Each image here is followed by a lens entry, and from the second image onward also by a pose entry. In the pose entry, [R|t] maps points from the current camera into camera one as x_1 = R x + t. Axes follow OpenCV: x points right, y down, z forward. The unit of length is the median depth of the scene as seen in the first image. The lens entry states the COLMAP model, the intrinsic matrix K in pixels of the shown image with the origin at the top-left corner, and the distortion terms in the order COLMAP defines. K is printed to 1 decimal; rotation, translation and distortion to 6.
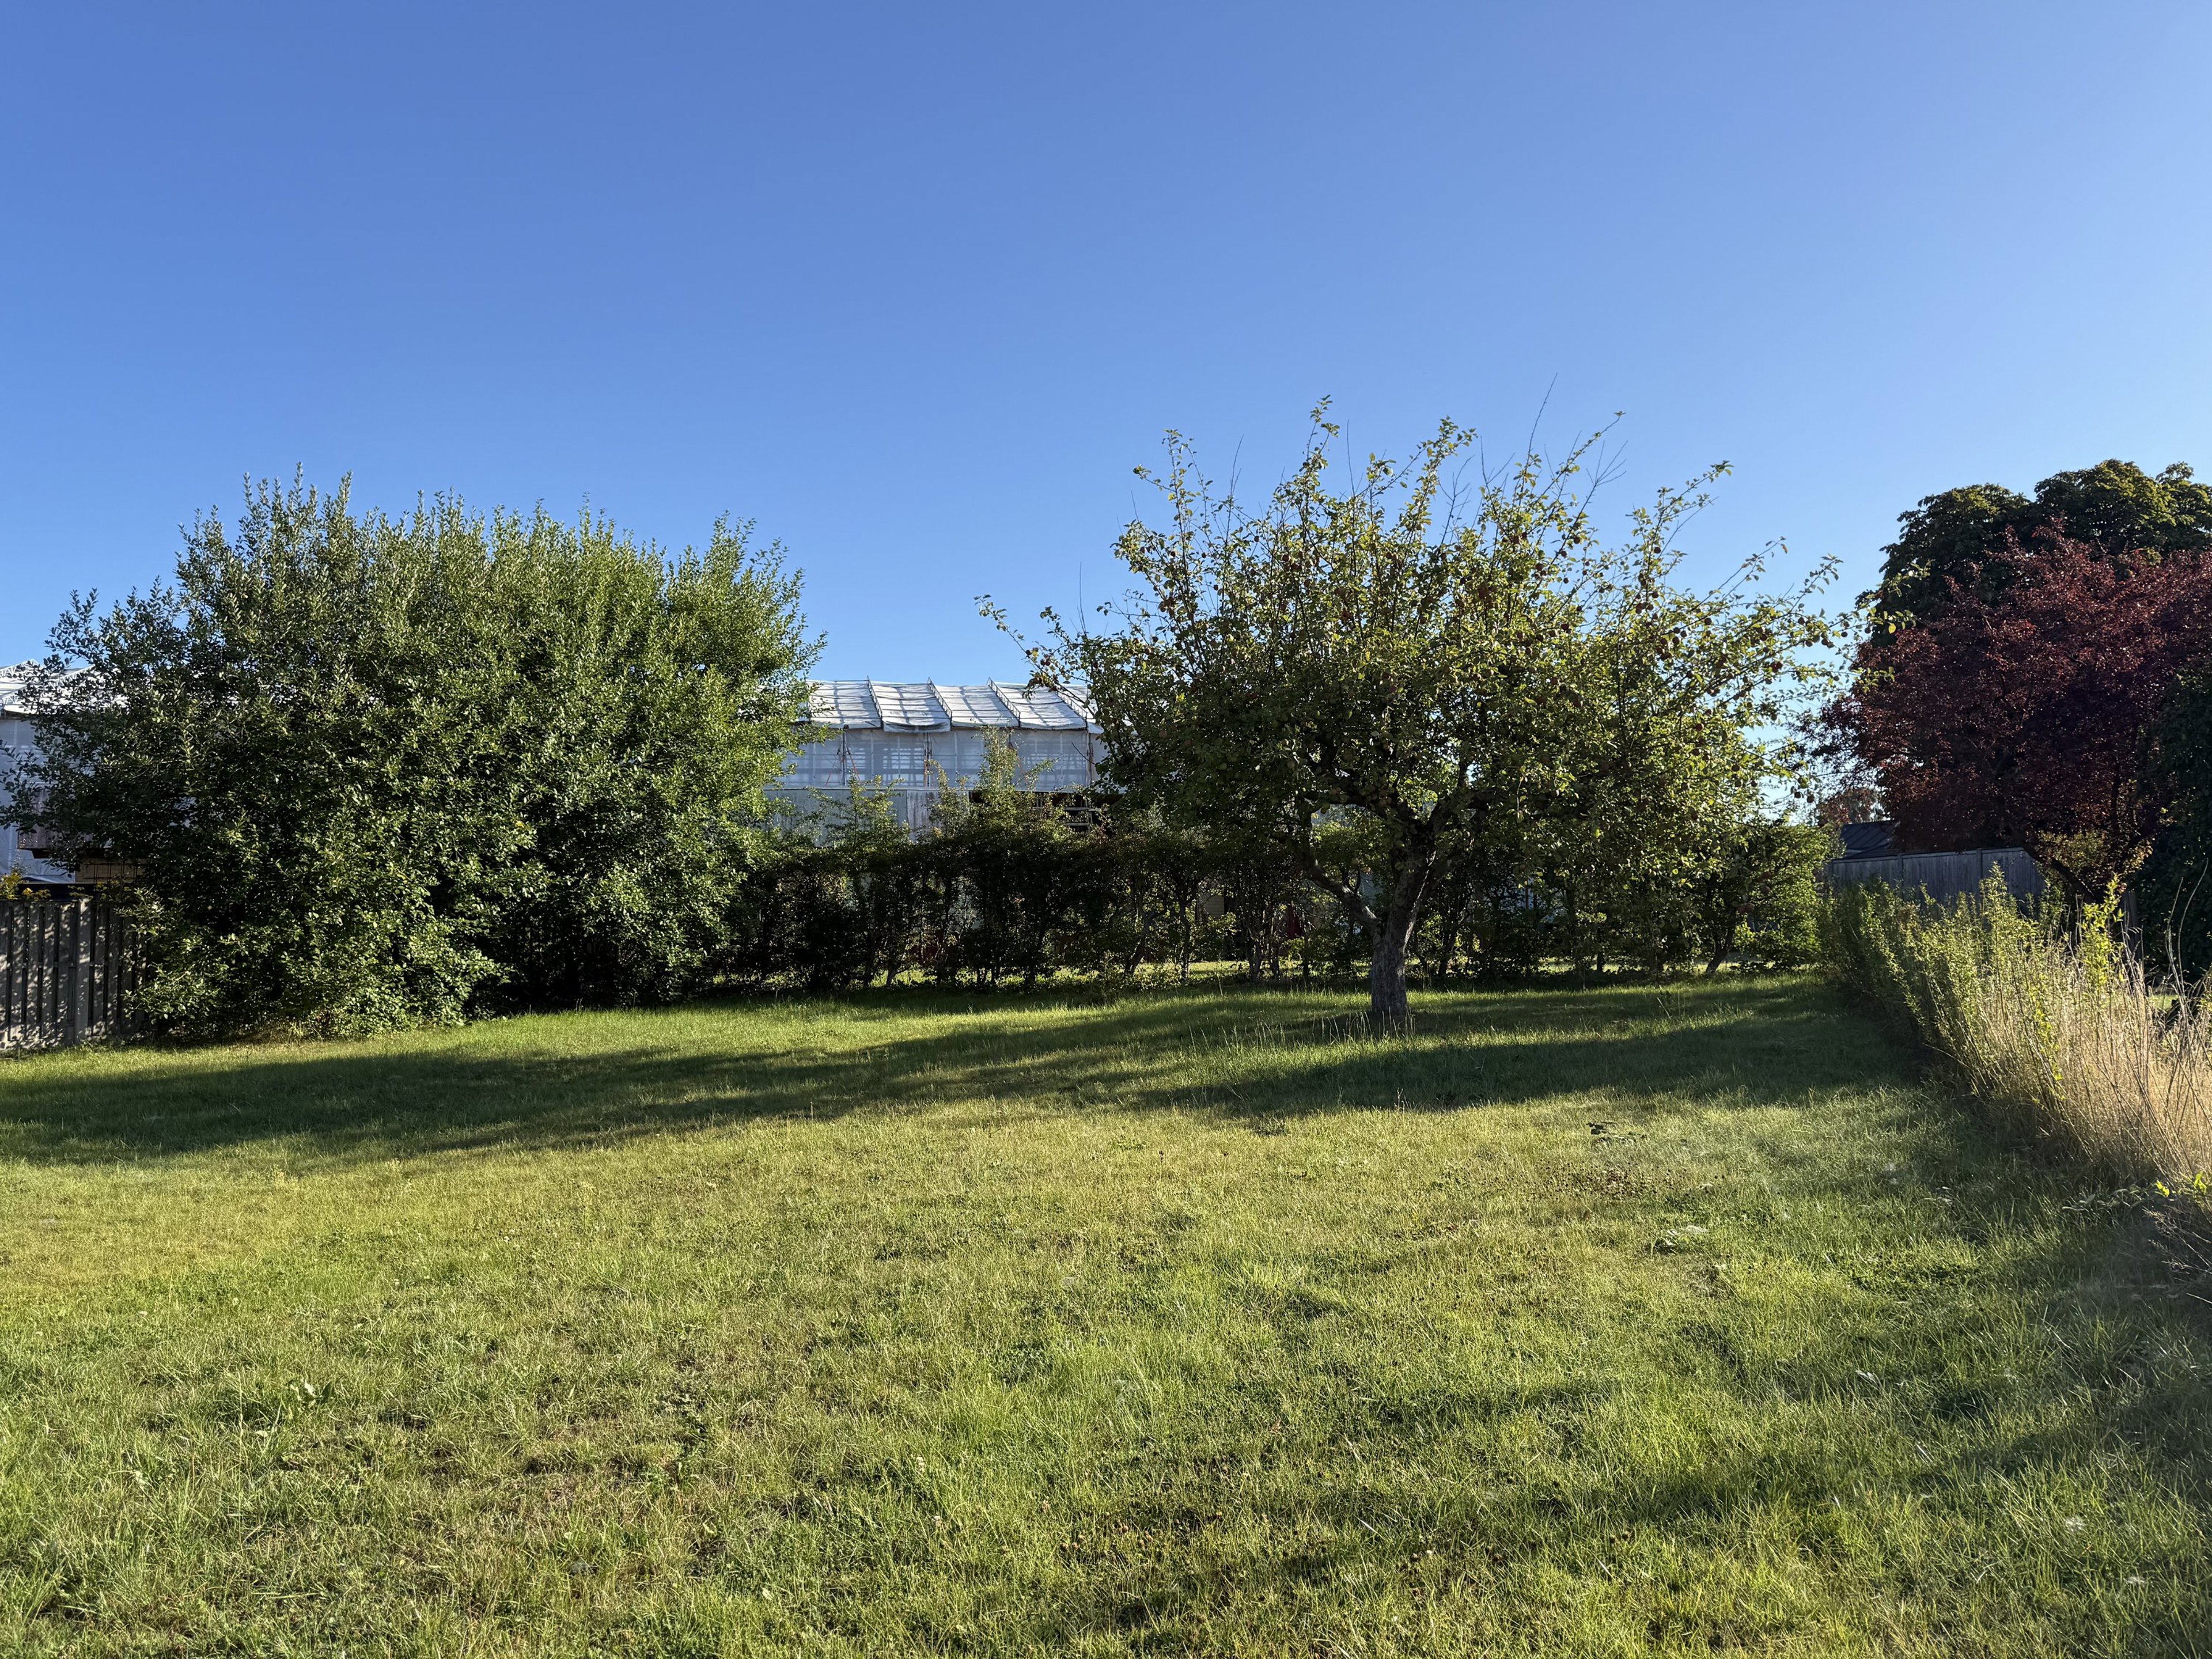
lens RADIAL K [[1575.9, 0, 1103.1], [0, 1575.9, 838.9], [0, 0, 1]] dist [0.045823, -0.047939]
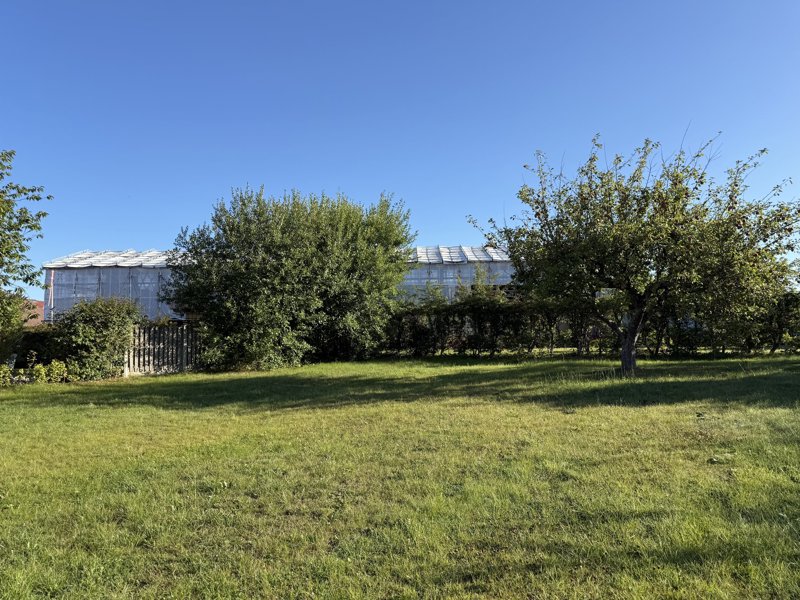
lens RADIAL K [[570.0, 0, 398.4], [0, 570.0, 299.9], [0, 0, 1]] dist [0.045823, -0.047939]
pose [[0.974457, -0.011980, -0.224253, 0.027993], [0.011119, 0.999925, -0.005101, -0.001604], [0.224297, 0.002477, 0.974518, -0.007490]]
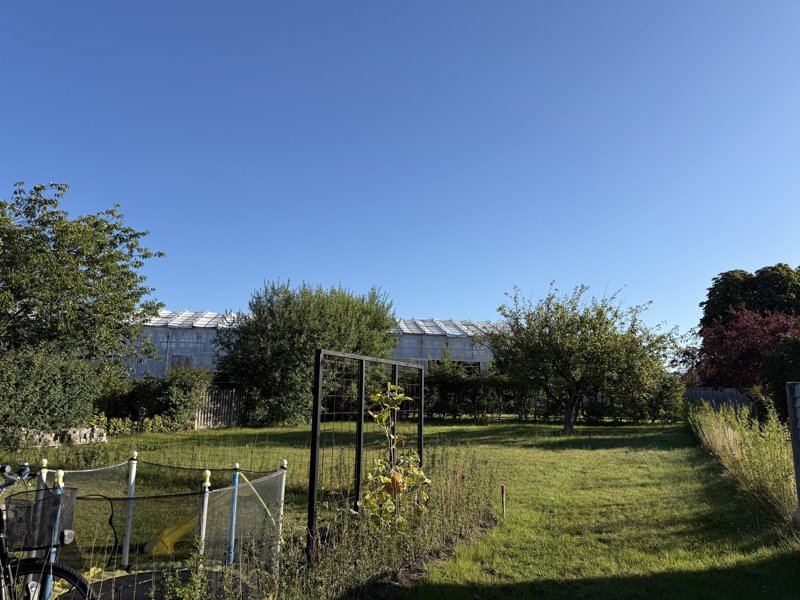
lens RADIAL K [[570.0, 0, 400.1], [0, 570.0, 299.1], [0, 0, 1]] dist [0.045823, -0.047939]
pose [[0.998298, 0.023127, -0.053536, -0.184460], [-0.029142, 0.993002, -0.114444, -0.041386], [0.050515, 0.115809, 0.991986, -0.519749]]
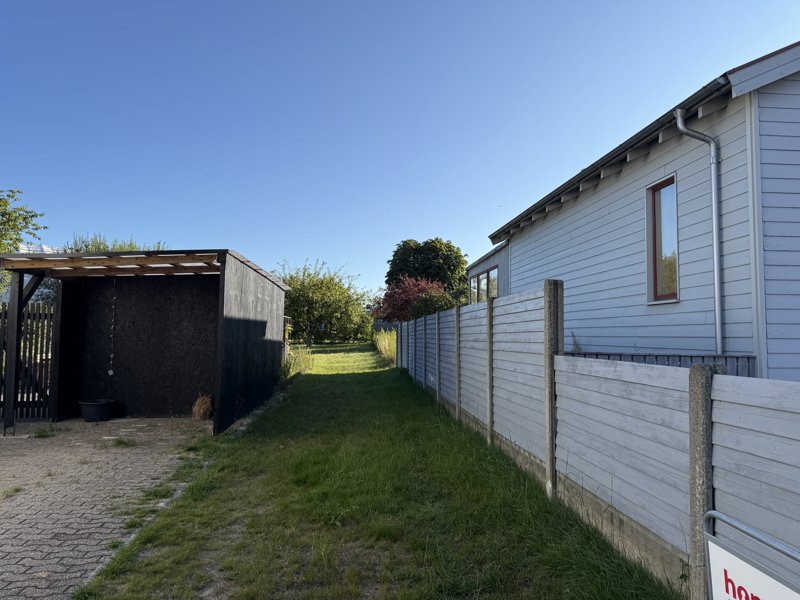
lens RADIAL K [[570.0, 0, 403.0], [0, 570.0, 297.1], [0, 0, 1]] dist [0.045823, -0.047939]
pose [[0.897066, 0.055063, 0.438452, -0.574644], [-0.052180, 0.998464, -0.018633, -0.079041], [-0.438804, -0.006163, 0.898562, -1.444695]]
